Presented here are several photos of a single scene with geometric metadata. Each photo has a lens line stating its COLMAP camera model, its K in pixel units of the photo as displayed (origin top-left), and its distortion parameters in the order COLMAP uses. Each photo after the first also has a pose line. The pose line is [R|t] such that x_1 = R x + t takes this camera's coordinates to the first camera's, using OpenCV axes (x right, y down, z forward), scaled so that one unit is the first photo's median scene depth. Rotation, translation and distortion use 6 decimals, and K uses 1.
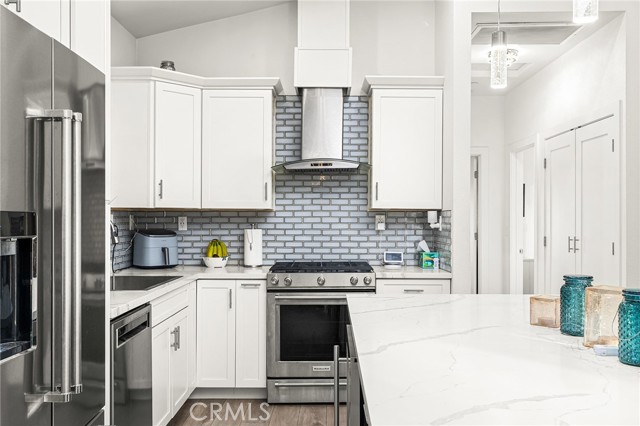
lens RADIAL K [[617.7, 0, 320.0], [0, 617.7, 213.0], [0, 0, 1]] dist [0.009398, 0.004179]
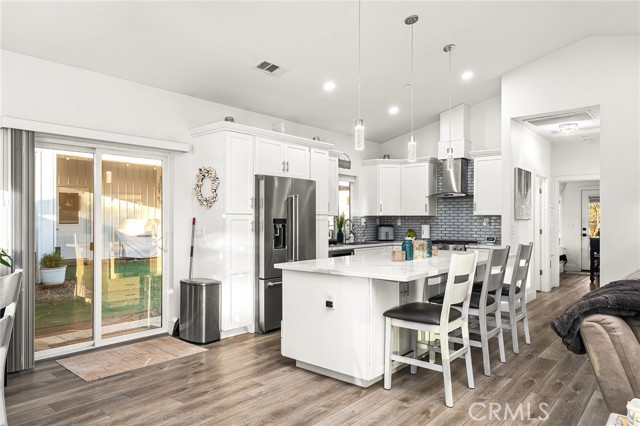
lens RADIAL K [[429.9, 0, 320.0], [0, 429.9, 213.0], [0, 0, 1]] dist [0.001708, 0.000861]
pose [[0.769064, -0.011018, -0.639077, 0.604132], [0.006595, 0.999935, -0.009303, -0.004068], [0.639138, 0.002940, 0.769086, -0.435617]]
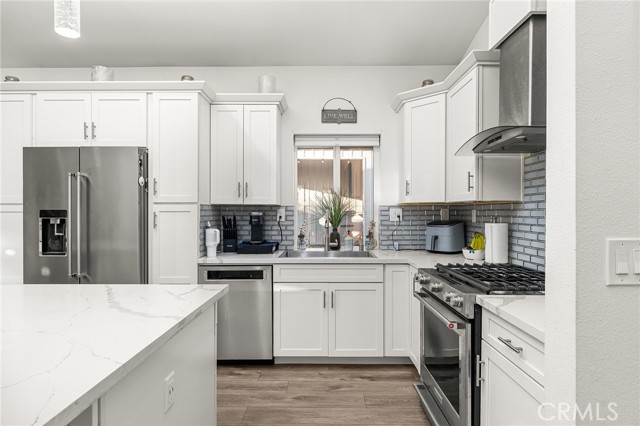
lens RADIAL K [[349.6, 0, 320.0], [0, 349.6, 213.0], [0, 0, 1]] dist [-0.001328, -0.000155]
pose [[0.008922, 0.005317, -0.999946, 0.419906], [0.010102, 0.999934, 0.005407, 0.005761], [0.999909, -0.010149, 0.008867, 0.766053]]
